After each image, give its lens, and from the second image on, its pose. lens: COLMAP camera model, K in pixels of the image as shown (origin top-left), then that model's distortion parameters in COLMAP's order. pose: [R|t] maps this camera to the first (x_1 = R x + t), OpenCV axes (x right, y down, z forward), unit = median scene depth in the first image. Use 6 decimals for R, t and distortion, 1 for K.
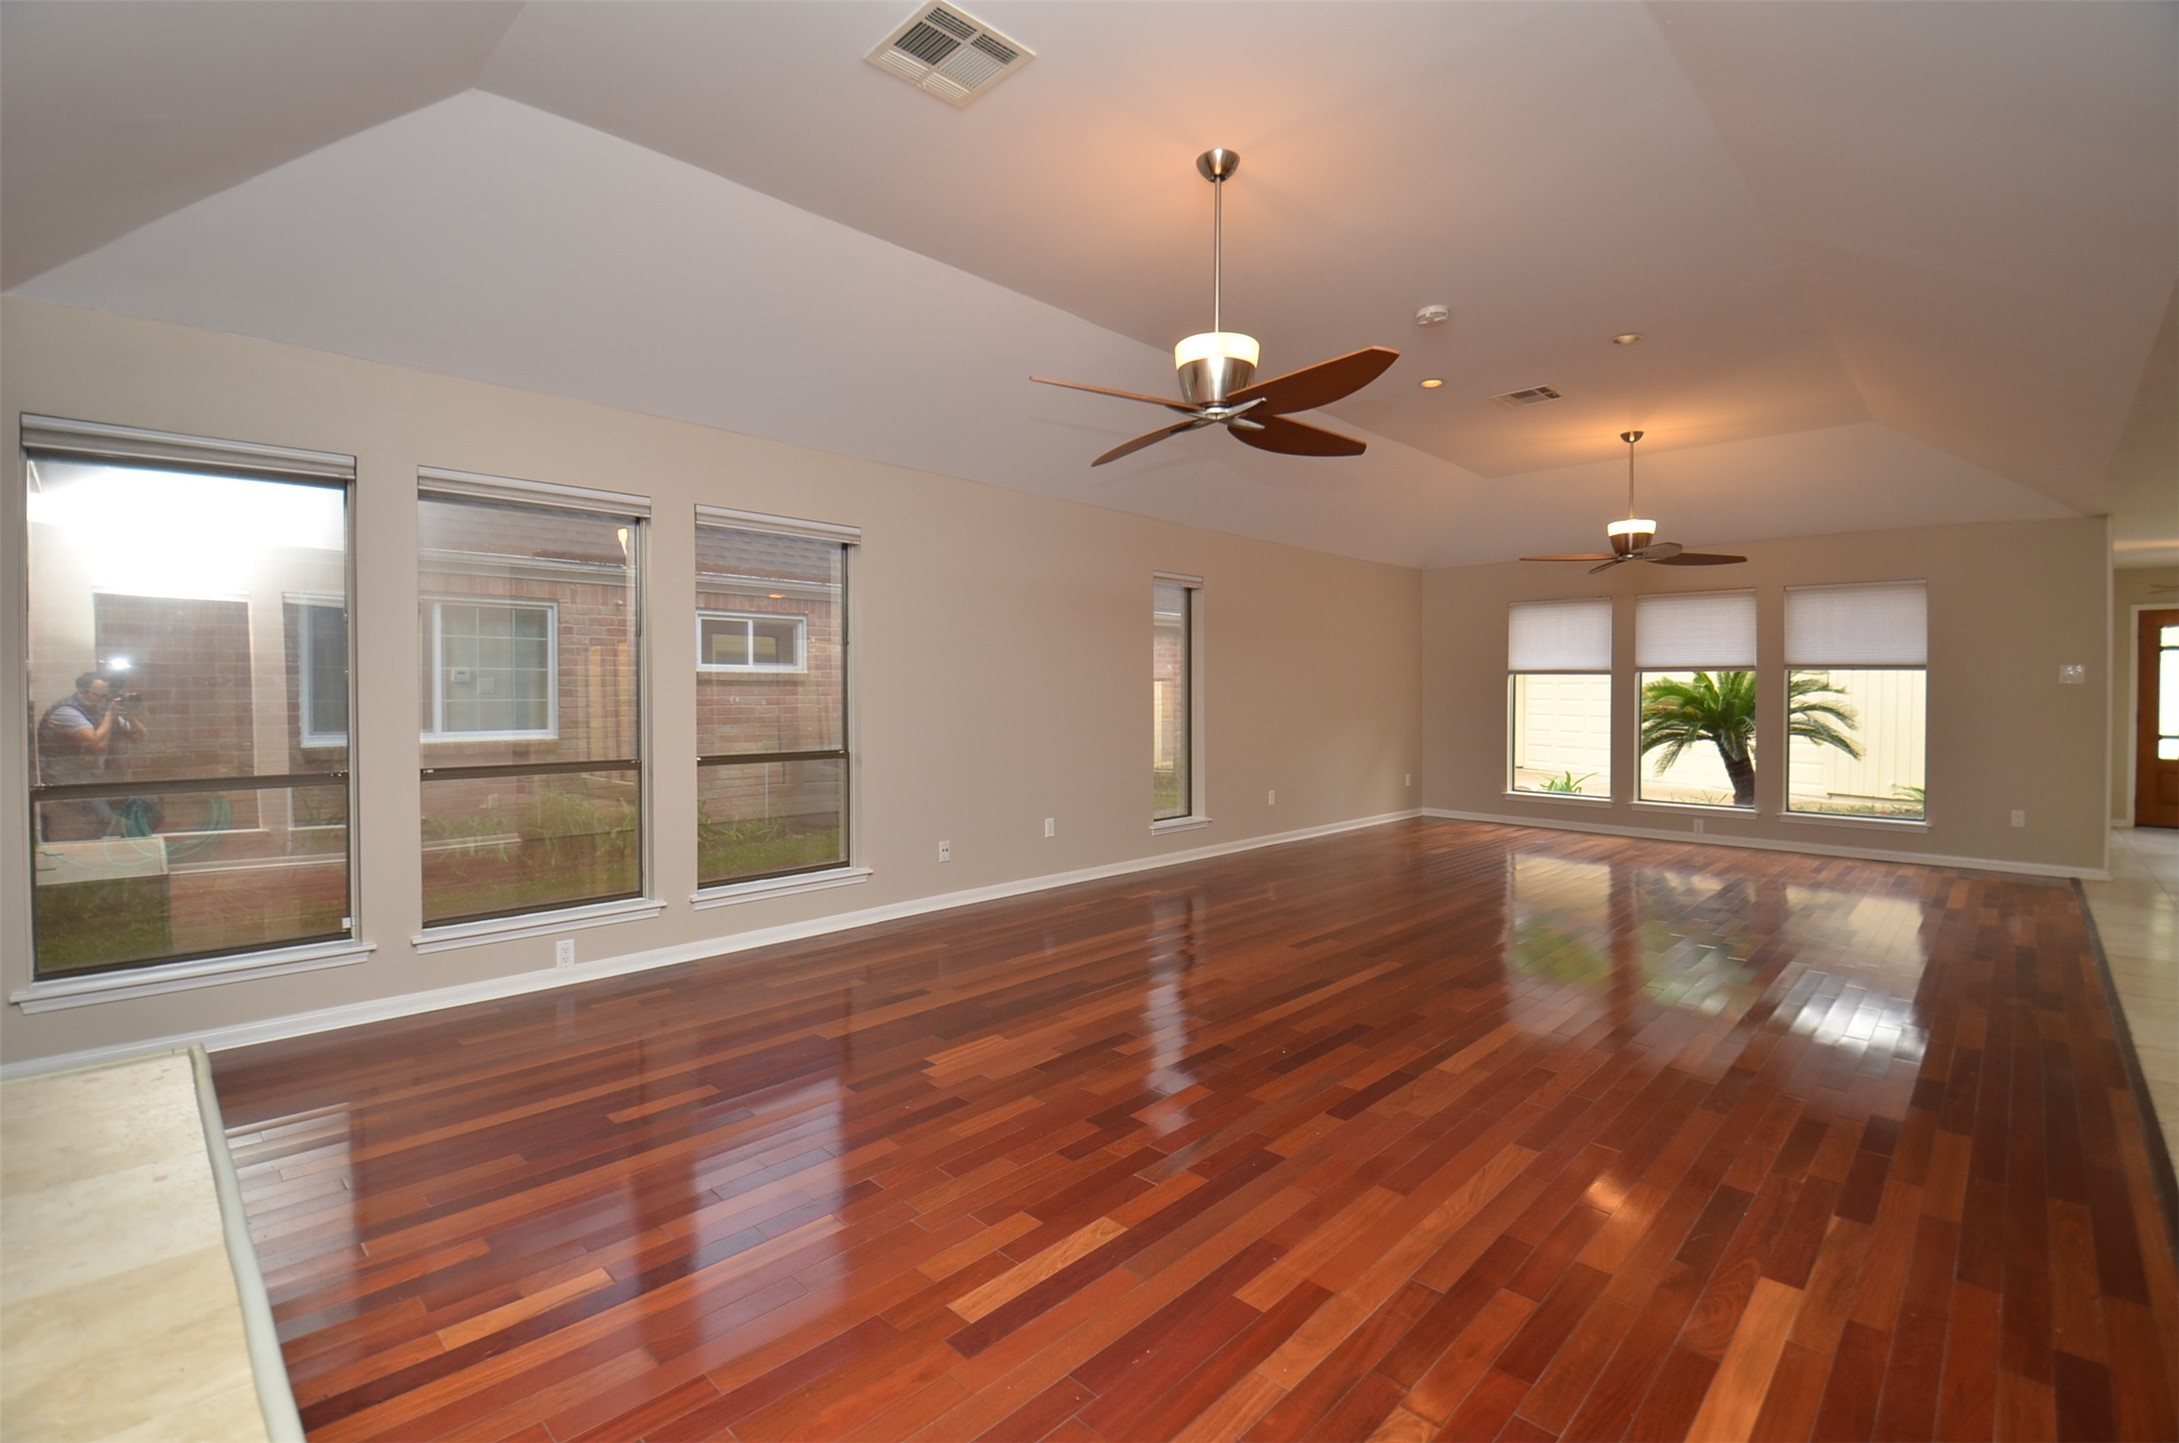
lens RADIAL K [[974.6, 0, 1093.3], [0, 974.6, 705.4], [0, 0, 1]] dist [0.003847, -0.003063]
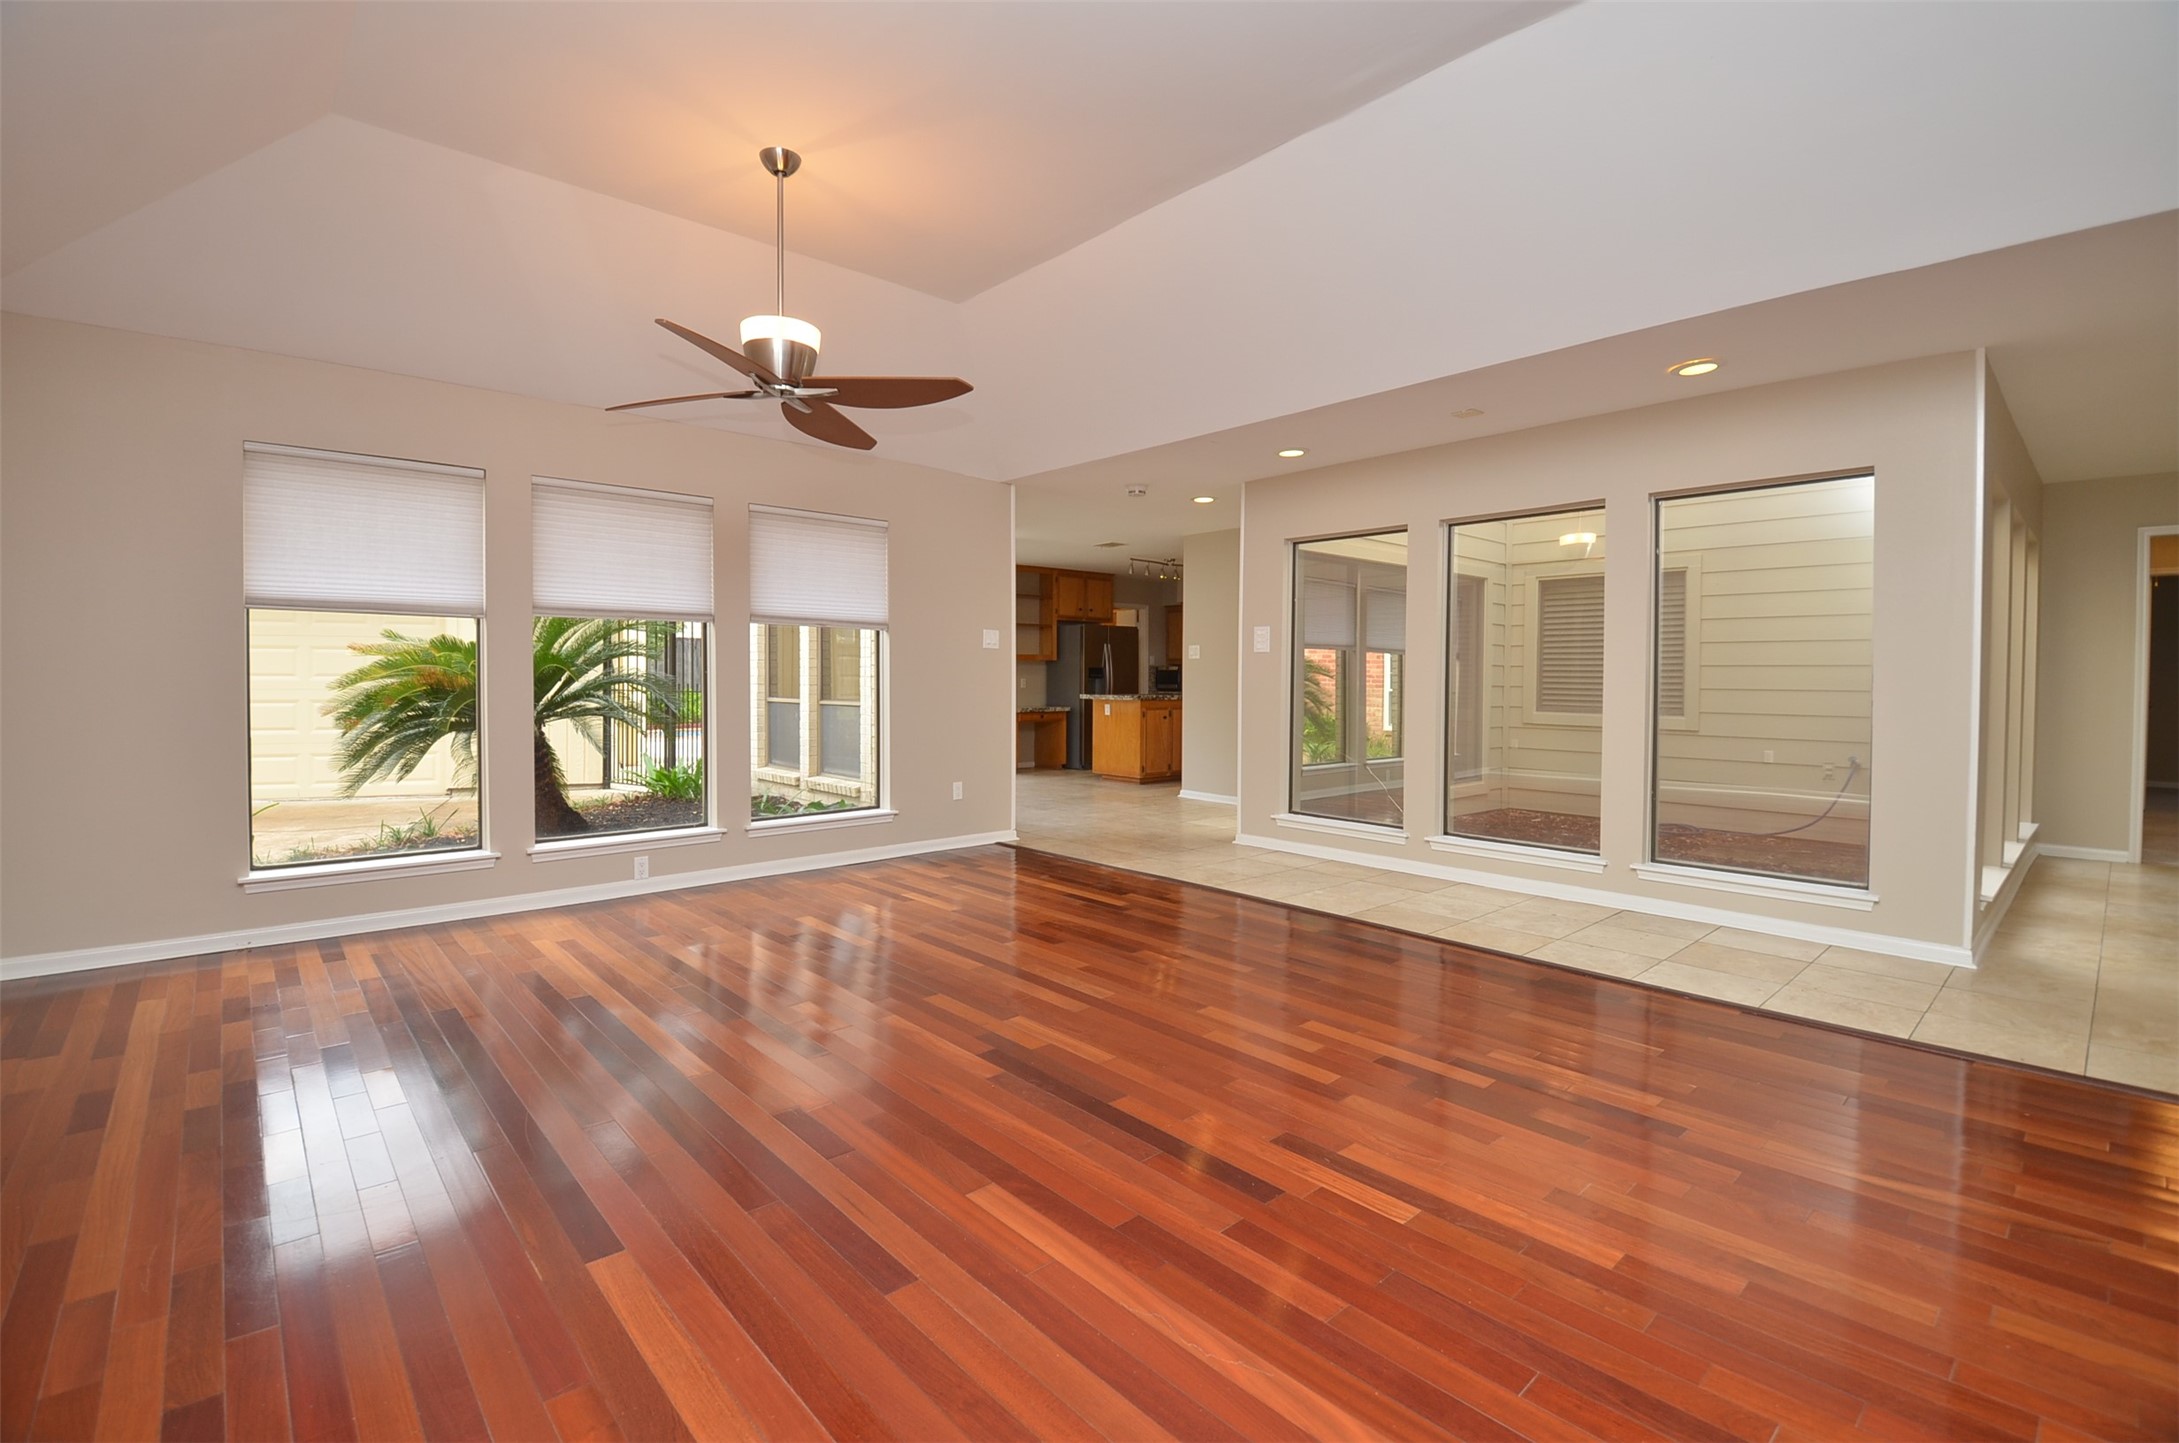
lens RADIAL K [[974.6, 0, 1073.7], [0, 974.6, 703.1], [0, 0, 1]] dist [0.003847, -0.003063]
pose [[0.081079, -0.035709, 0.996068, 0.023881], [0.012178, 0.999319, 0.034834, 0.000531], [-0.996633, 0.009306, 0.081459, 0.608396]]
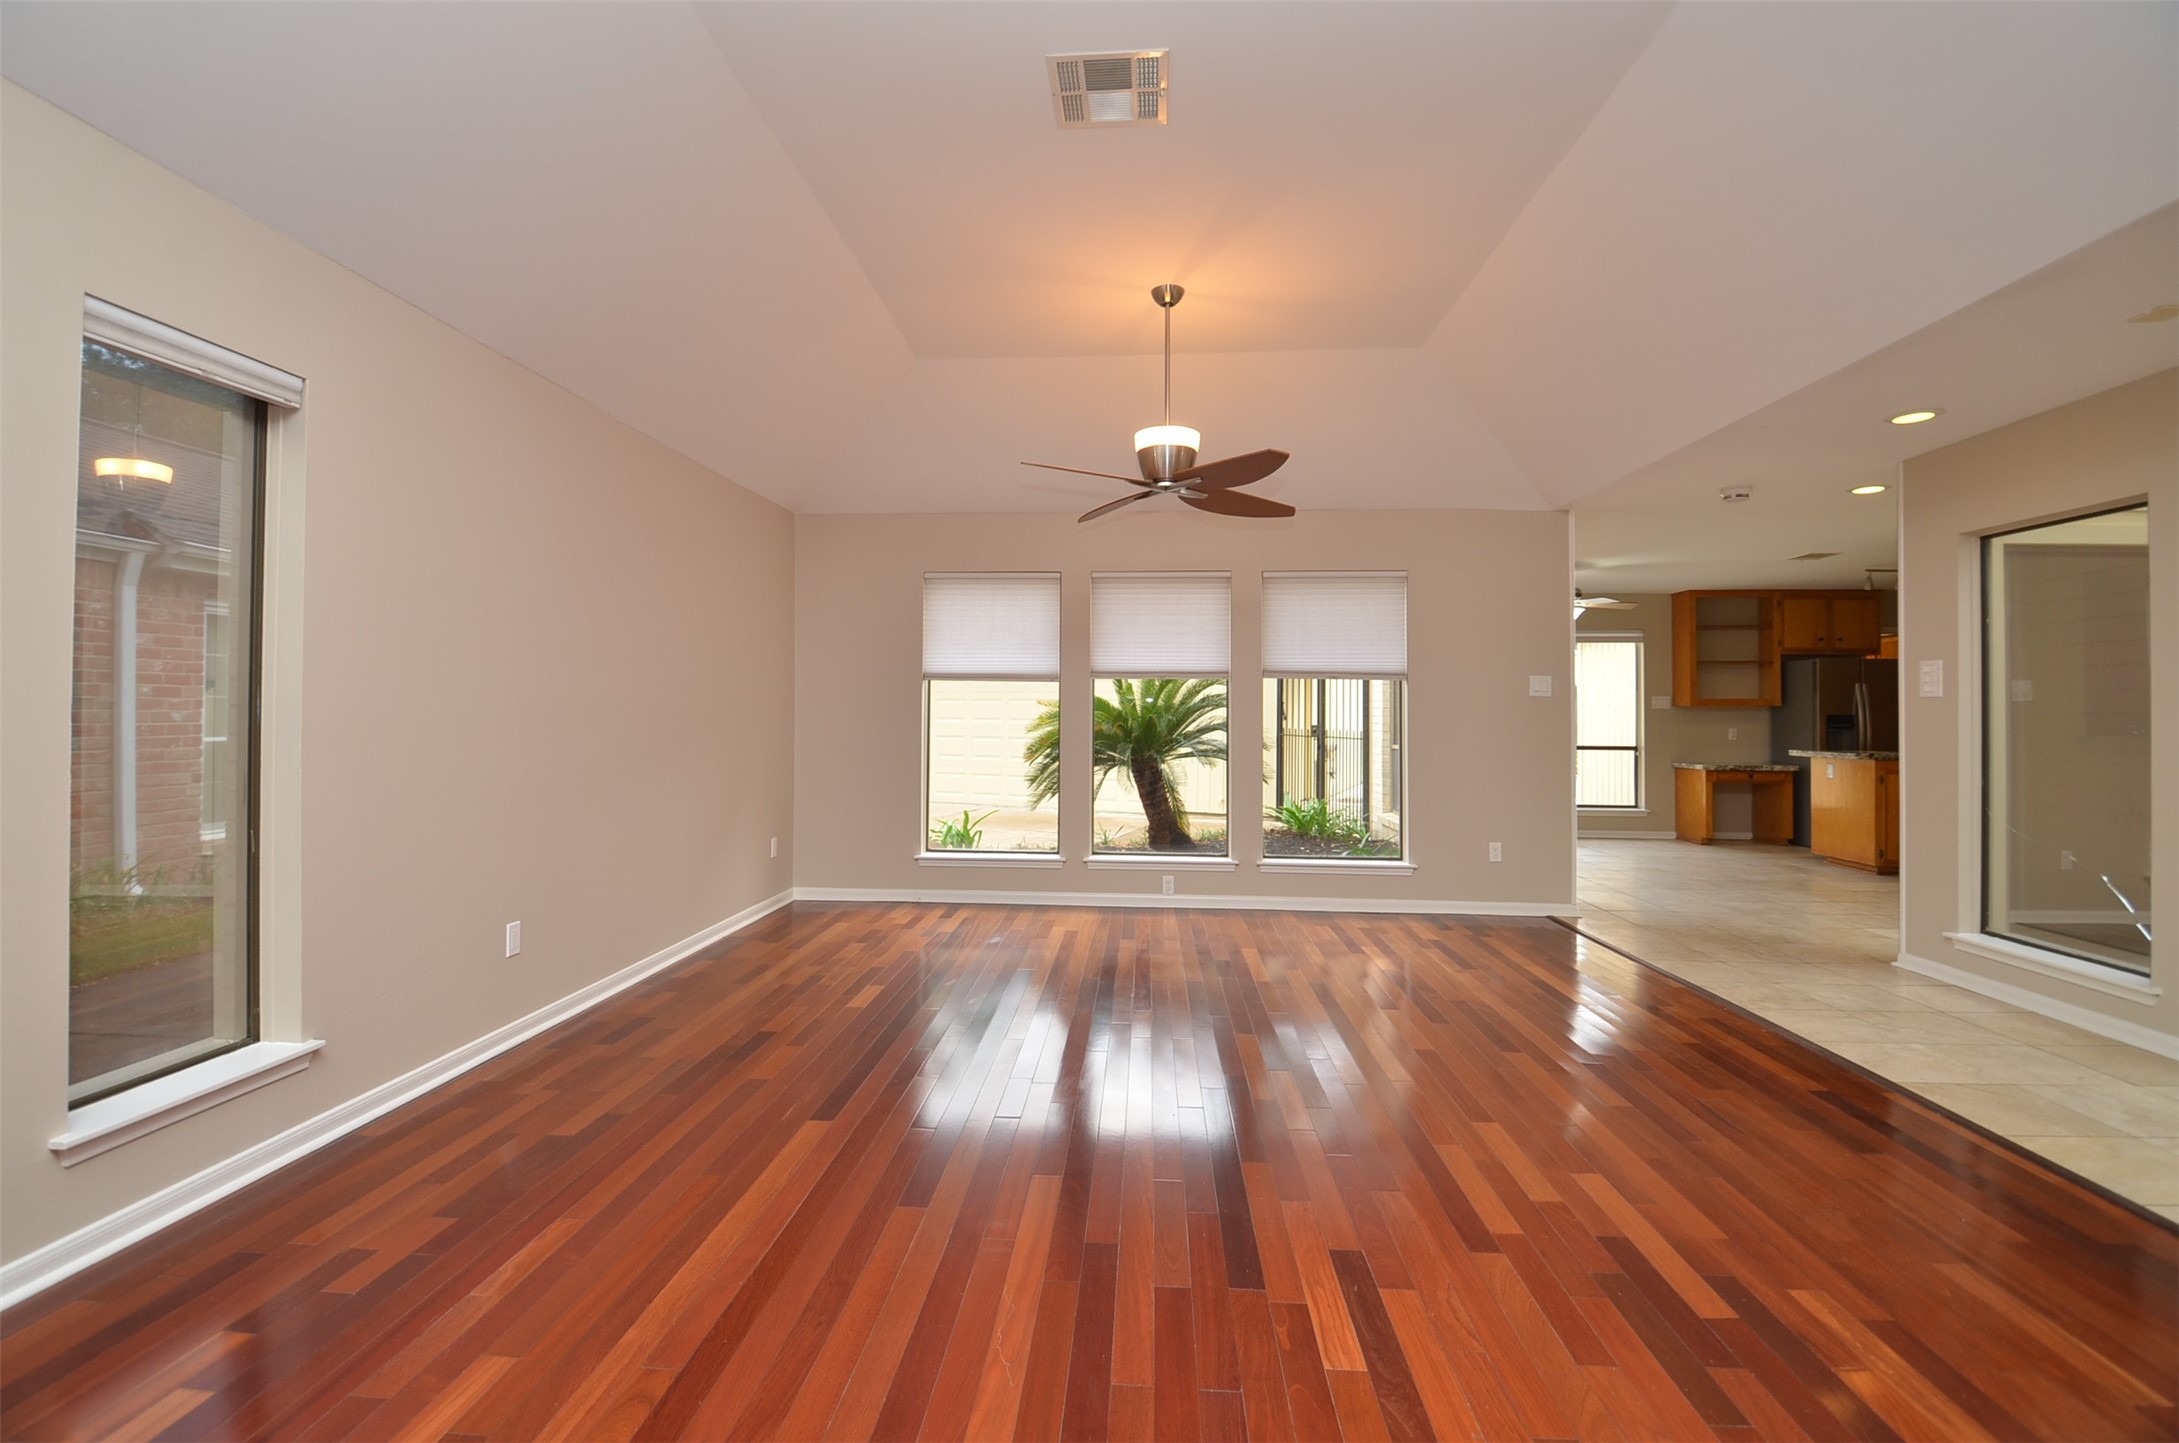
lens RADIAL K [[974.6, 0, 1073.8], [0, 974.6, 701.2], [0, 0, 1]] dist [0.003847, -0.003063]
pose [[0.776434, 0.005257, 0.630177, 0.086575], [0.009591, 0.999751, -0.020156, -0.002273], [-0.630126, 0.021694, 0.776190, 0.424165]]
